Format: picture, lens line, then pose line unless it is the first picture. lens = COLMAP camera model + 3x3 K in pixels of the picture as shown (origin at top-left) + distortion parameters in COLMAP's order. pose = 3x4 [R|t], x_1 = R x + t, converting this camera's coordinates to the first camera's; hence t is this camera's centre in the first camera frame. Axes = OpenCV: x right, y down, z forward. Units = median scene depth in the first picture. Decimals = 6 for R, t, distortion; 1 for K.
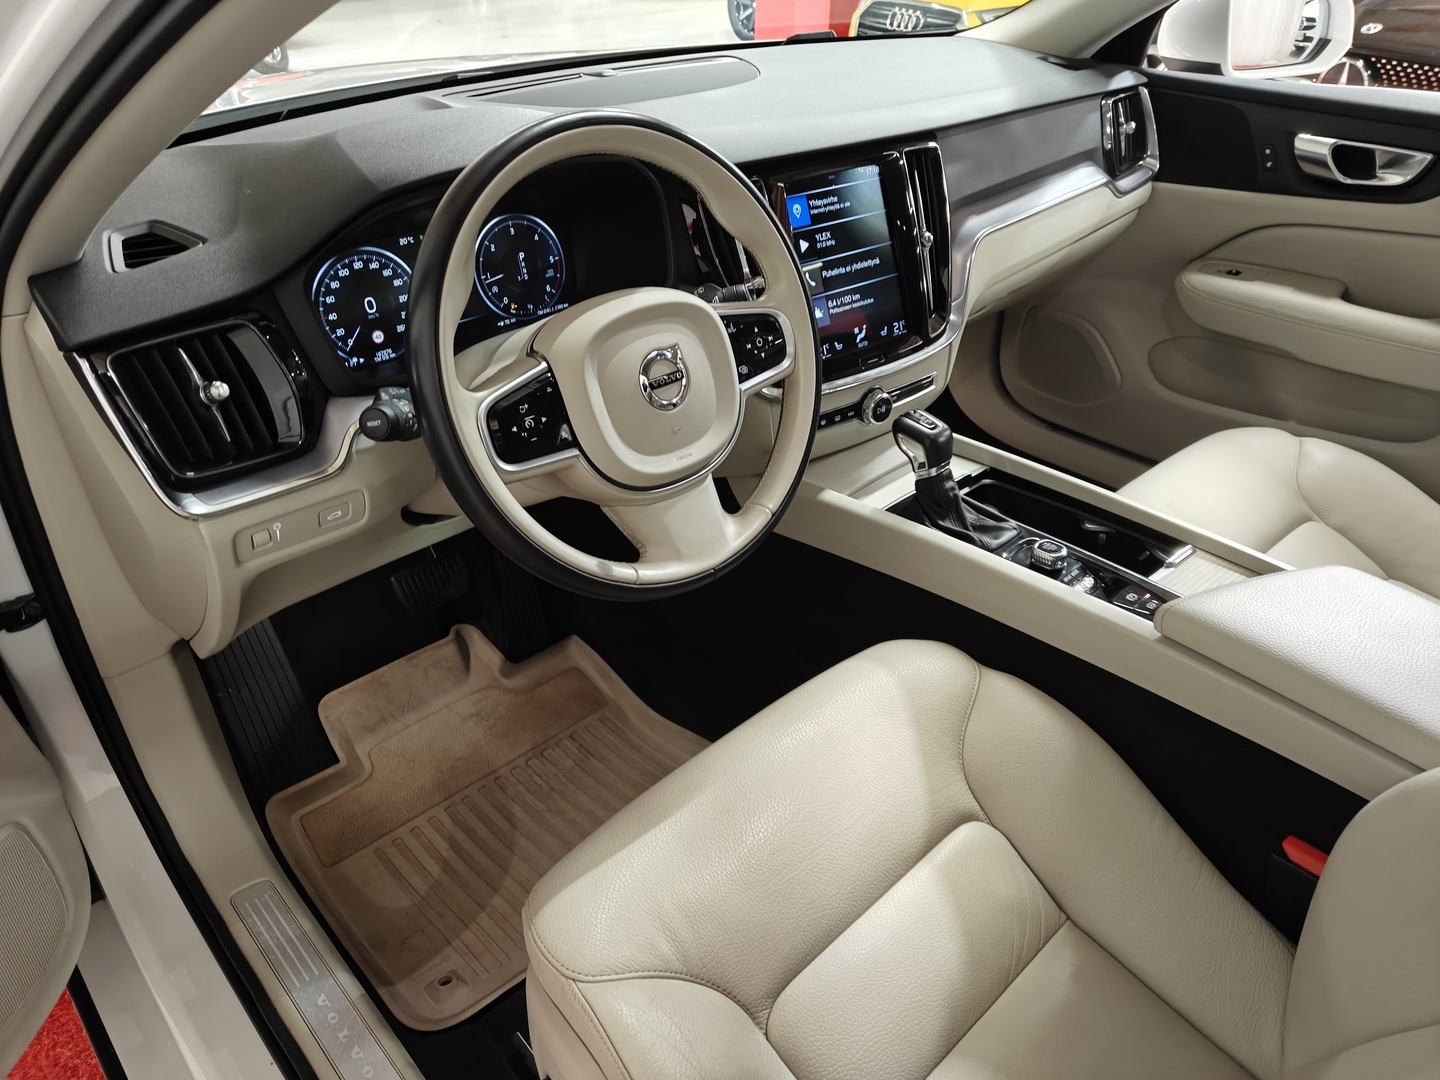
lens RADIAL K [[1020.3, 0, 713.5], [0, 1020.3, 536.7], [0, 0, 1]] dist [0.001805, -0.002646]
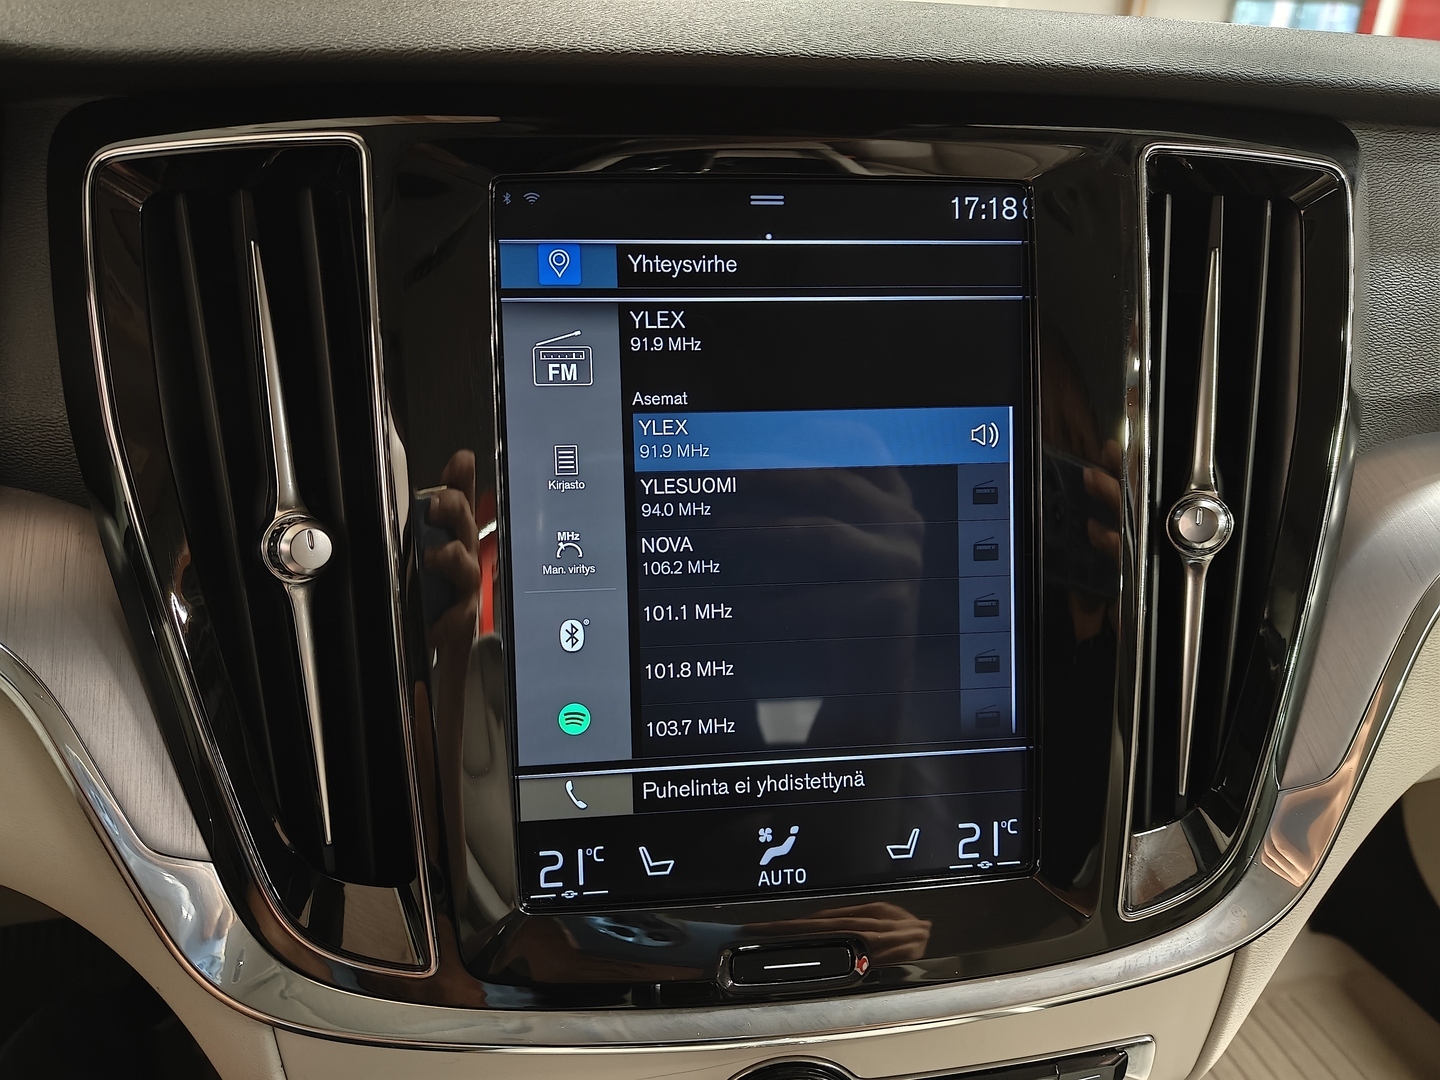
lens RADIAL K [[1019.5, 0, 726.5], [0, 1019.5, 544.4], [0, 0, 1]] dist [0.000633, -0.001337]
pose [[0.877505, 0.221206, -0.425503, 0.228753], [-0.286234, 0.953477, -0.094610, -0.246219], [0.384779, 0.204814, 0.899998, 0.787990]]
